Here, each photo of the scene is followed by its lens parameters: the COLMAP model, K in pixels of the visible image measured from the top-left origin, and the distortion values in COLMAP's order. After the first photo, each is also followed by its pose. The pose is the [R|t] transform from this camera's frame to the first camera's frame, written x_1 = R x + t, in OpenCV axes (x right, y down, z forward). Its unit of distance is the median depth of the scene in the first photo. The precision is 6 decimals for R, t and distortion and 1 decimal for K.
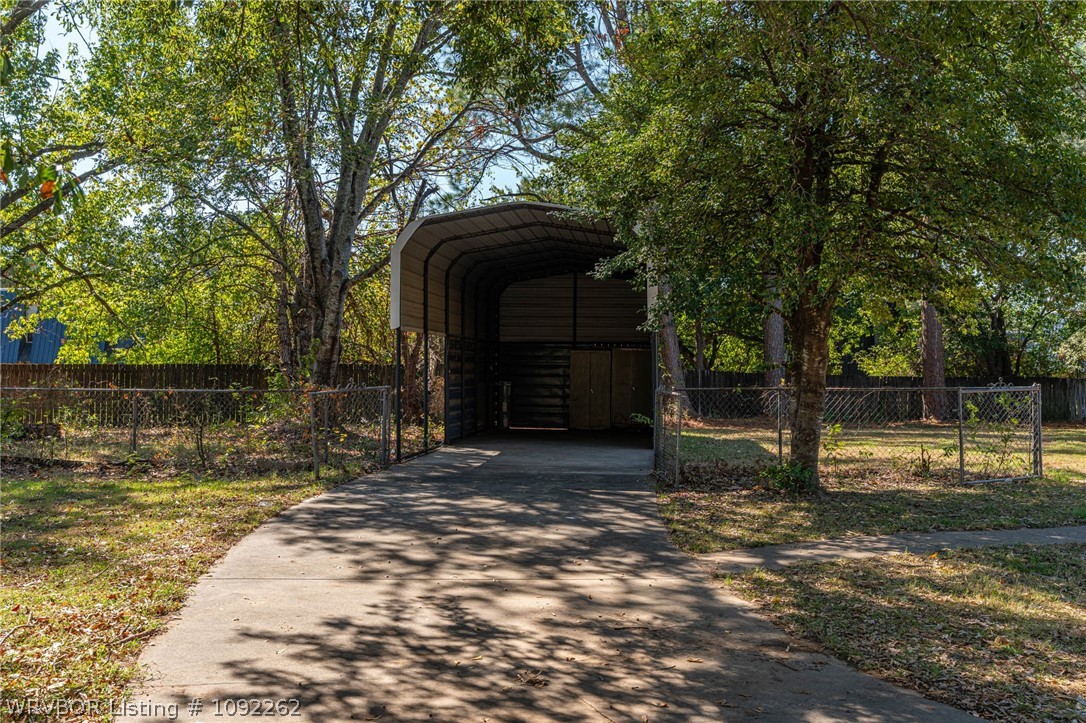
lens RADIAL K [[1061.7, 0, 540.5], [0, 1061.7, 363.5], [0, 0, 1]] dist [0.018609, 0.000000]
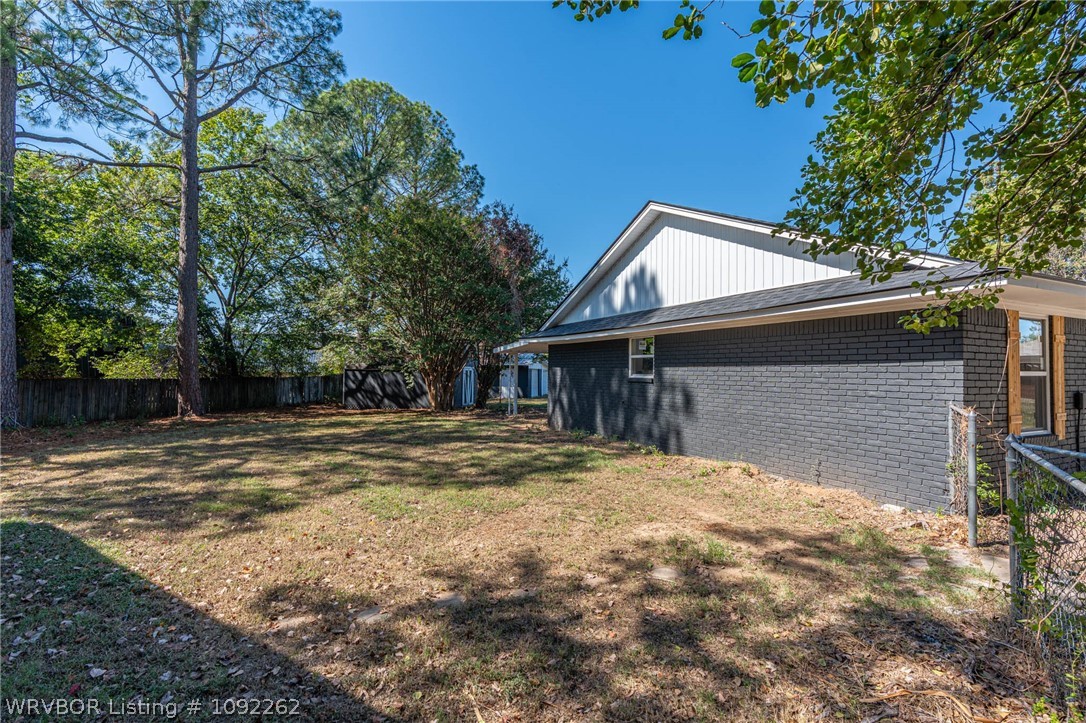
lens RADIAL K [[520.6, 0, 548.6], [0, 520.6, 361.3], [0, 0, 1]] dist [-0.001691, -0.000612]
pose [[0.465441, 0.009835, 0.885024, 0.076791], [-0.006595, 0.999949, -0.007644, -0.006533], [-0.885054, -0.002278, 0.465483, 0.594055]]
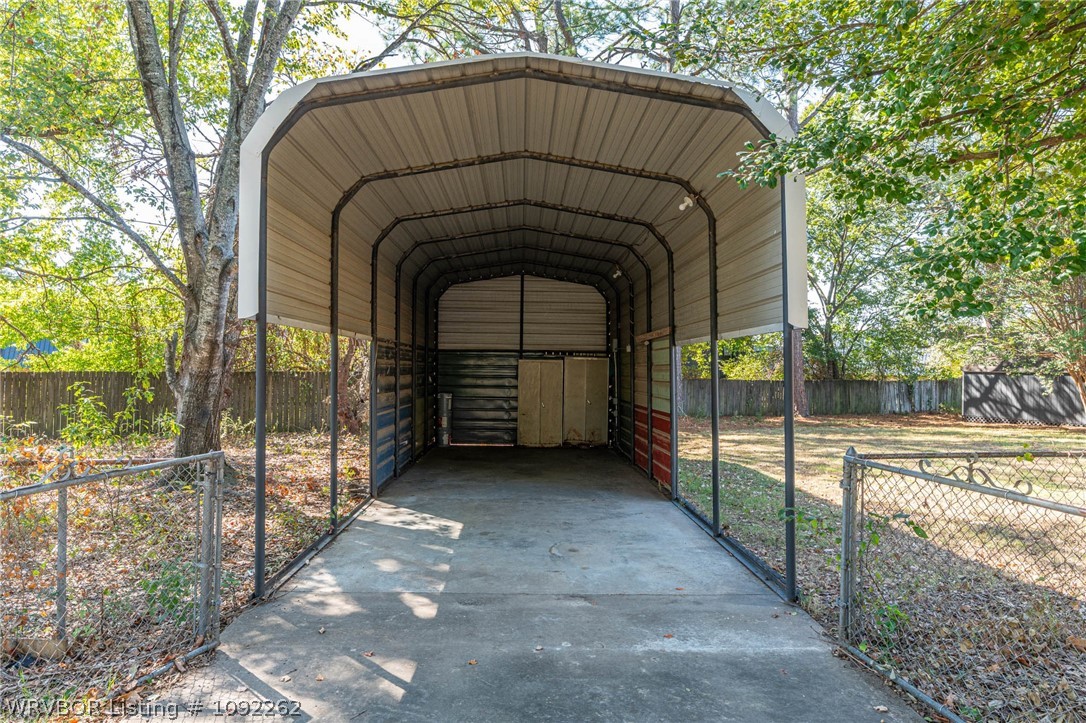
lens RADIAL K [[677.9, 0, 542.6], [0, 677.9, 354.9], [0, 0, 1]] dist [0.003696, -0.005942]
pose [[0.990429, 0.004027, 0.137965, -0.031070], [-0.002216, 0.999909, -0.013278, -0.008243], [-0.138006, 0.012845, 0.990348, 0.423504]]
